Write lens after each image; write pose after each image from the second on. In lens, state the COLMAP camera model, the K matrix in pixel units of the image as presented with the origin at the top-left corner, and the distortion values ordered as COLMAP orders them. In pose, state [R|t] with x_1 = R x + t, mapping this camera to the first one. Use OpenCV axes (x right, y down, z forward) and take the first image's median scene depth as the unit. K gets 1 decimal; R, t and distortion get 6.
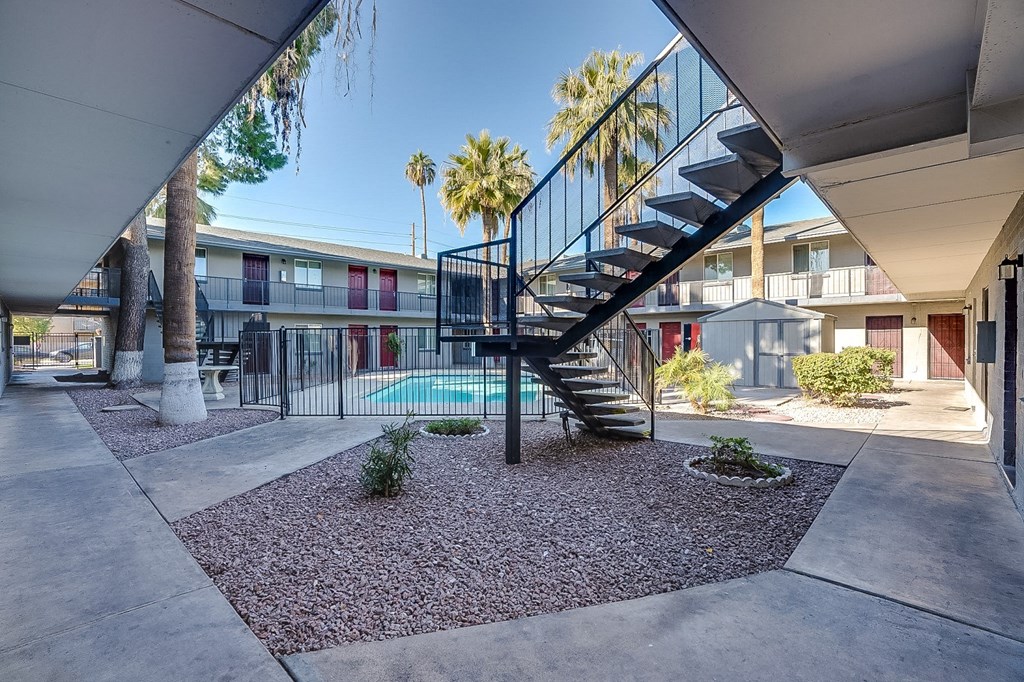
lens RADIAL K [[457.3, 0, 511.9], [0, 457.3, 394.3], [0, 0, 1]] dist [-0.033018, 0.000341]
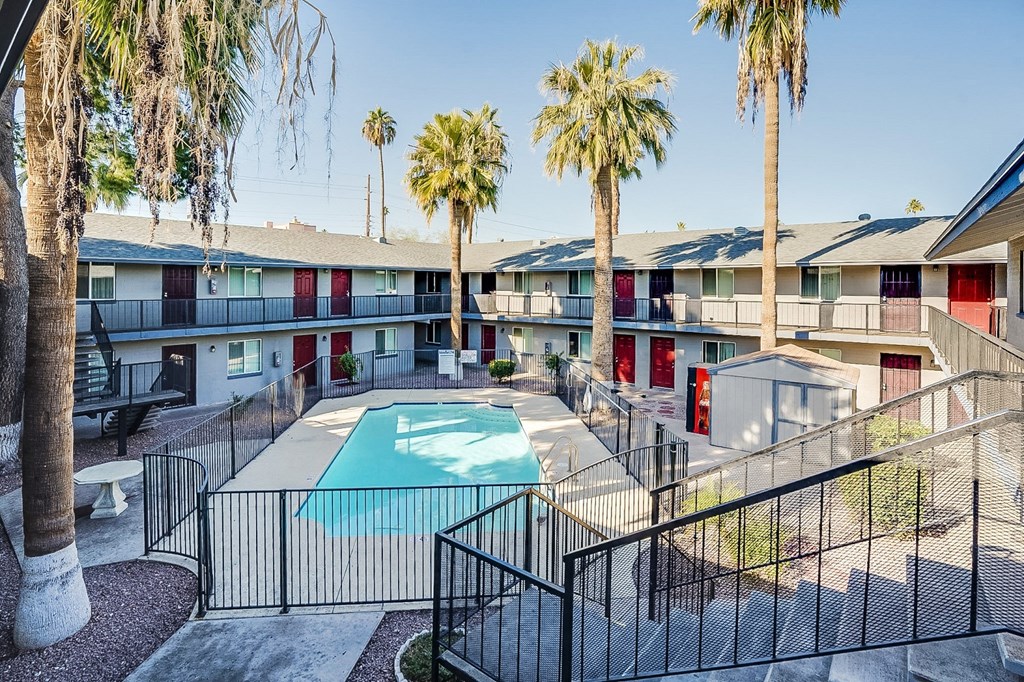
lens RADIAL K [[491.3, 0, 508.5], [0, 491.3, 347.0], [0, 0, 1]] dist [-0.050865, 0.018581]
pose [[0.997187, 0.012558, 0.073888, -0.026587], [-0.011928, 0.999889, -0.008970, -0.133106], [-0.073993, 0.008063, 0.997226, 0.068236]]
